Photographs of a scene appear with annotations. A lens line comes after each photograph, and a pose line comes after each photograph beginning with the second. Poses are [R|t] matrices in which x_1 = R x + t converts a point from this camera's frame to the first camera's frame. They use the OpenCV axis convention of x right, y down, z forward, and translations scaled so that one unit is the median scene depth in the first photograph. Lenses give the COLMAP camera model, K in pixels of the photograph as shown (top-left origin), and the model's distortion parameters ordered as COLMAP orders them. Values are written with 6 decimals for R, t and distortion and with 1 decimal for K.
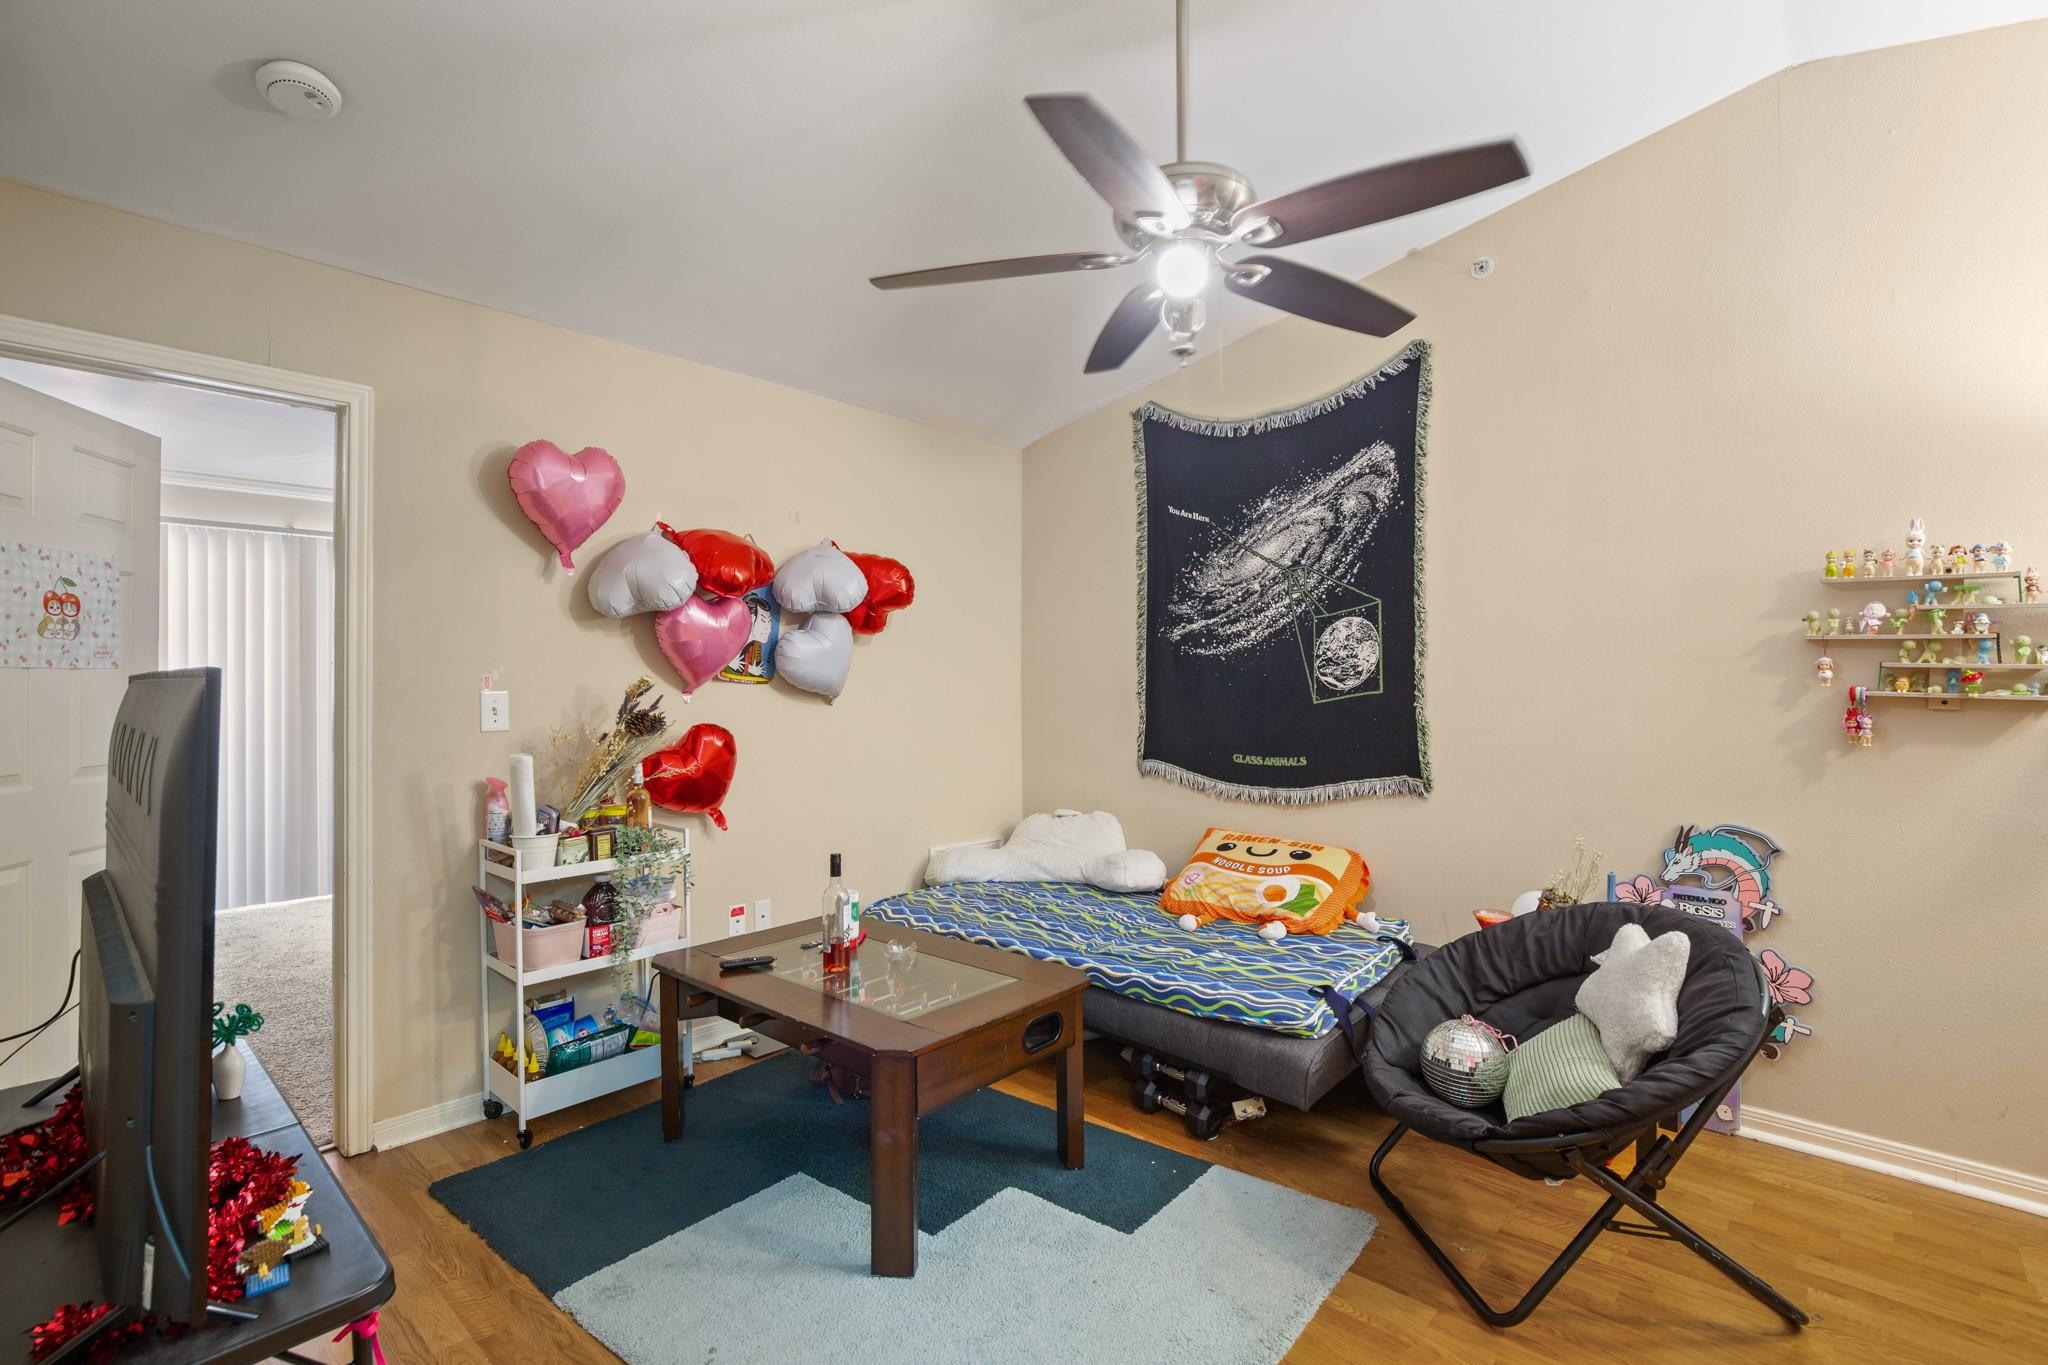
lens RADIAL K [[936.2, 0, 1031.5], [0, 936.2, 679.6], [0, 0, 1]] dist [-0.020736, 0.007524]
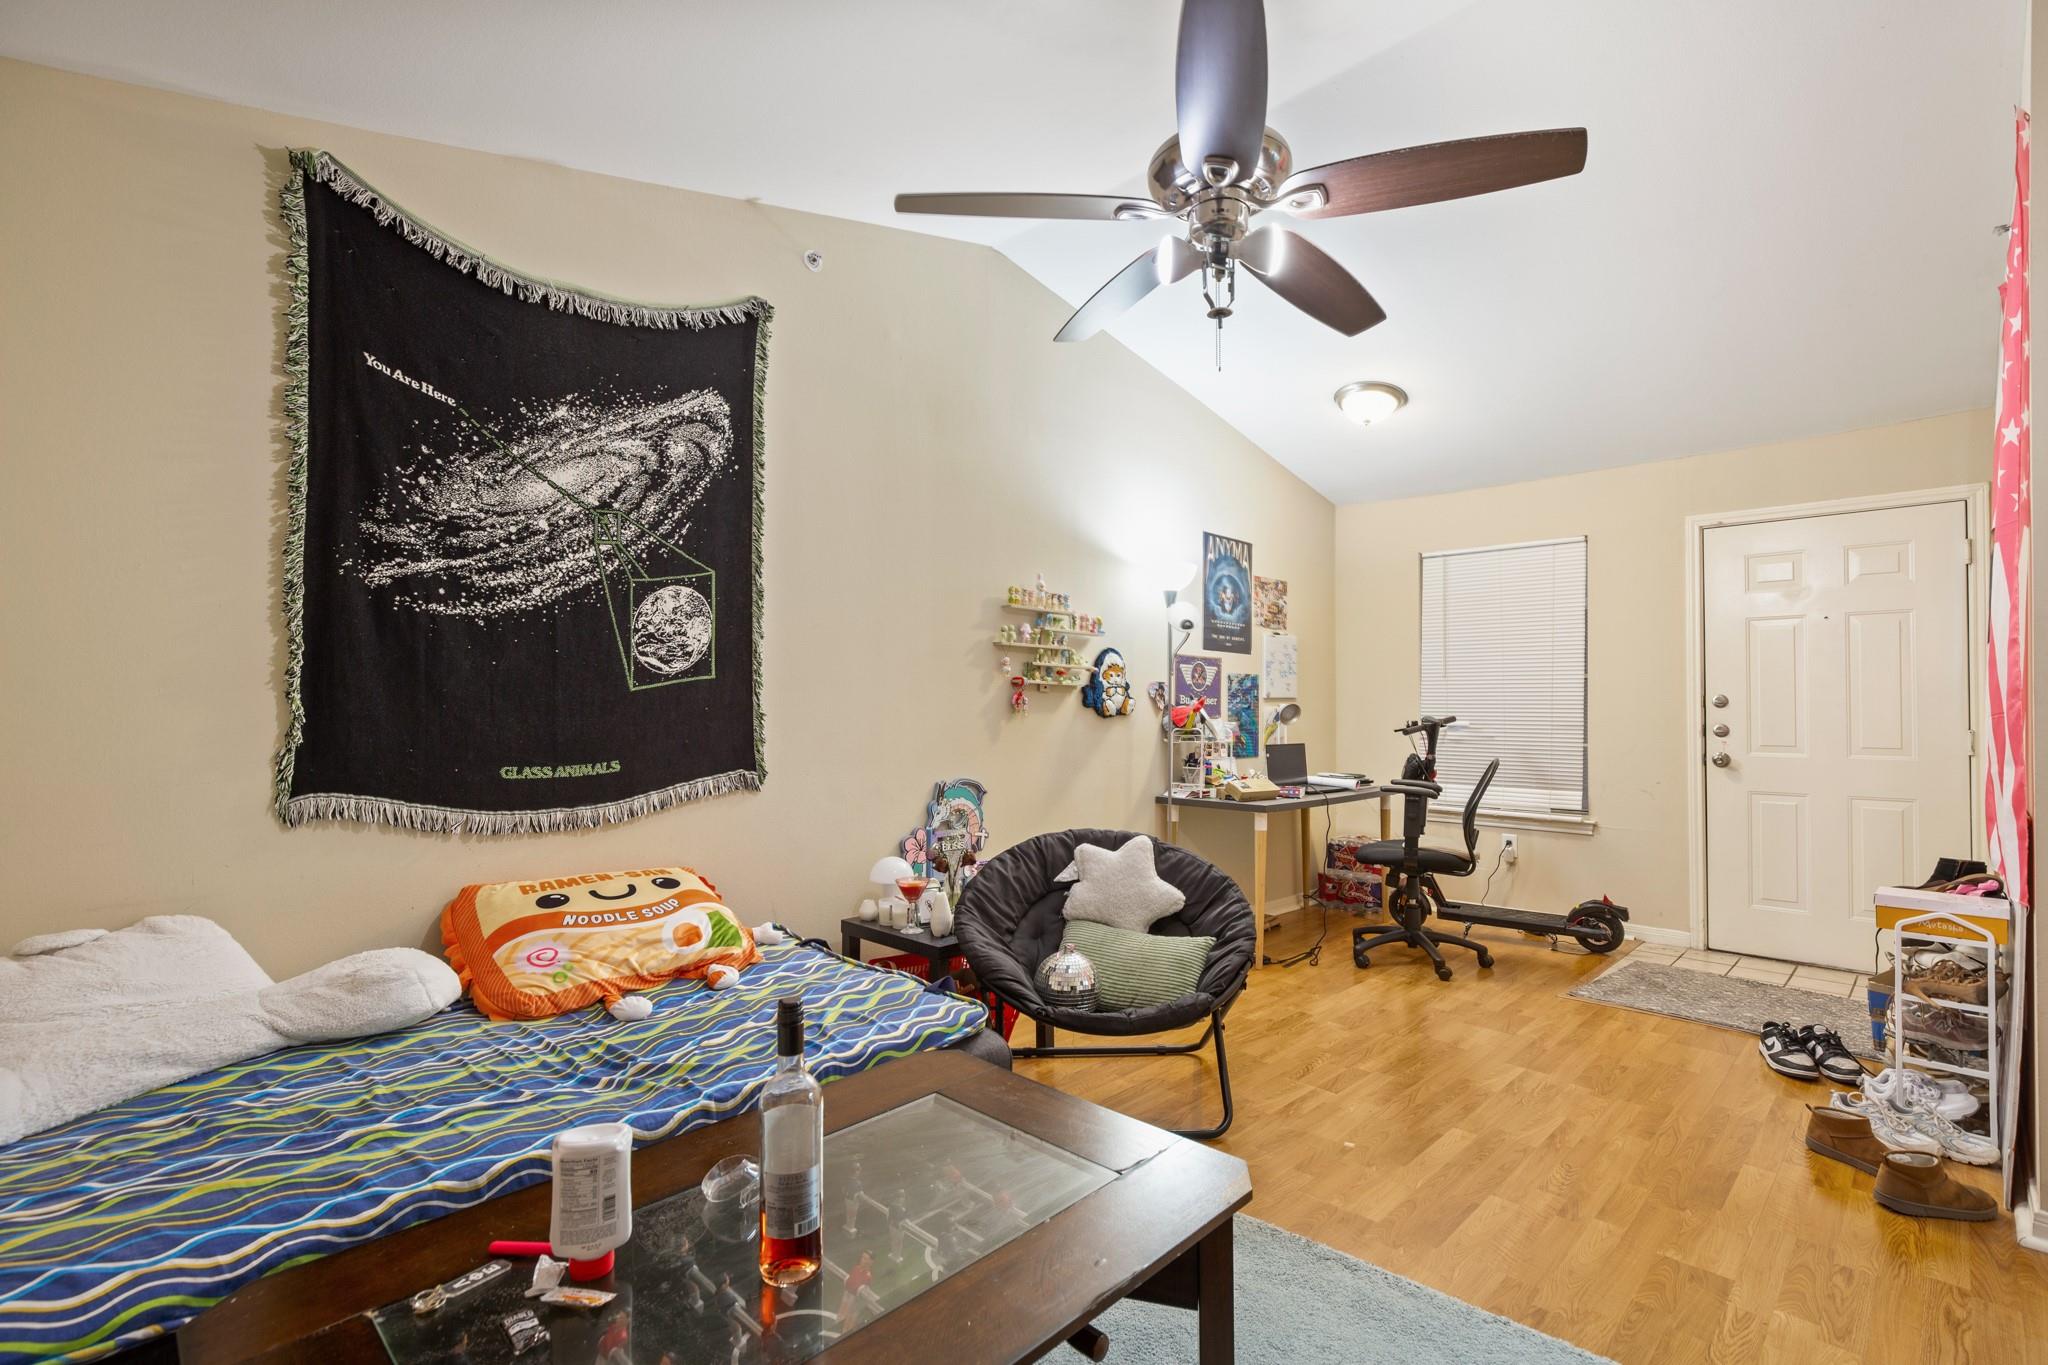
lens RADIAL K [[936.2, 0, 1036.6], [0, 936.2, 693.4], [0, 0, 1]] dist [-0.020736, 0.007524]
pose [[0.051378, 0.009465, 0.998634, -0.458840], [-0.002932, 0.999952, -0.009327, 0.034463], [-0.998675, -0.002449, 0.051404, 0.625890]]
